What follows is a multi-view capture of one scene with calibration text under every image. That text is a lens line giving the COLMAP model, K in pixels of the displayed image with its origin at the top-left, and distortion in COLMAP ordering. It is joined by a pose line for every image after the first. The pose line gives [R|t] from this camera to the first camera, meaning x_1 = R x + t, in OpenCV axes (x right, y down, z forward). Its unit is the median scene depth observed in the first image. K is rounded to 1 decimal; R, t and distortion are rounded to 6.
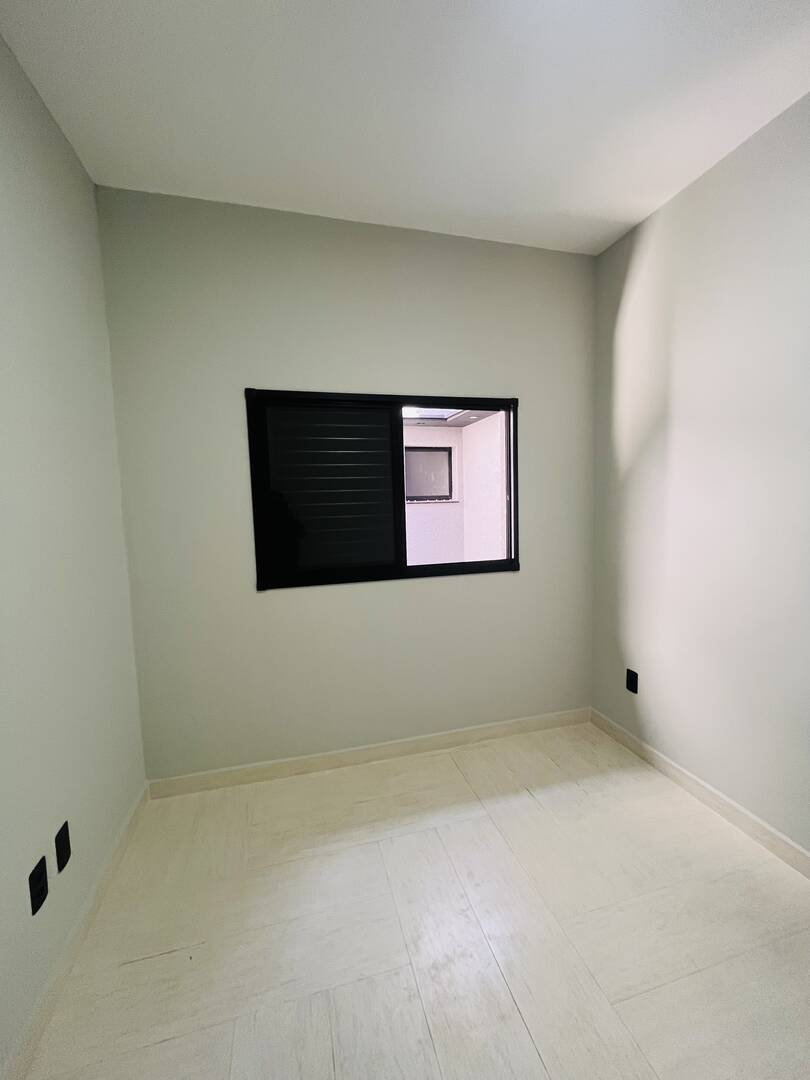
lens RADIAL K [[437.3, 0, 405.1], [0, 437.3, 540.2], [0, 0, 1]] dist [-0.006950, 0.000485]
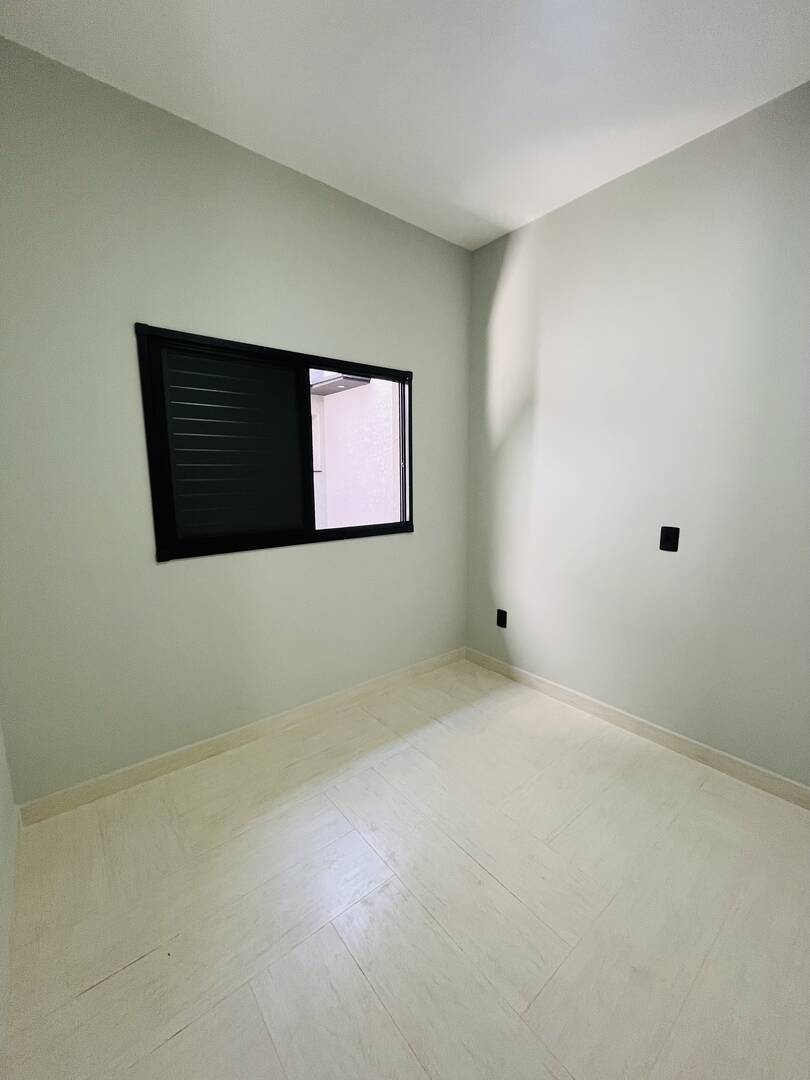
lens RADIAL K [[437.3, 0, 409.1], [0, 437.3, 539.1], [0, 0, 1]] dist [-0.006950, 0.000485]
pose [[0.912992, -0.040490, 0.405962, -0.210434], [0.018015, 0.998093, 0.059034, 0.024741], [-0.407579, -0.046584, 0.911981, -0.000489]]
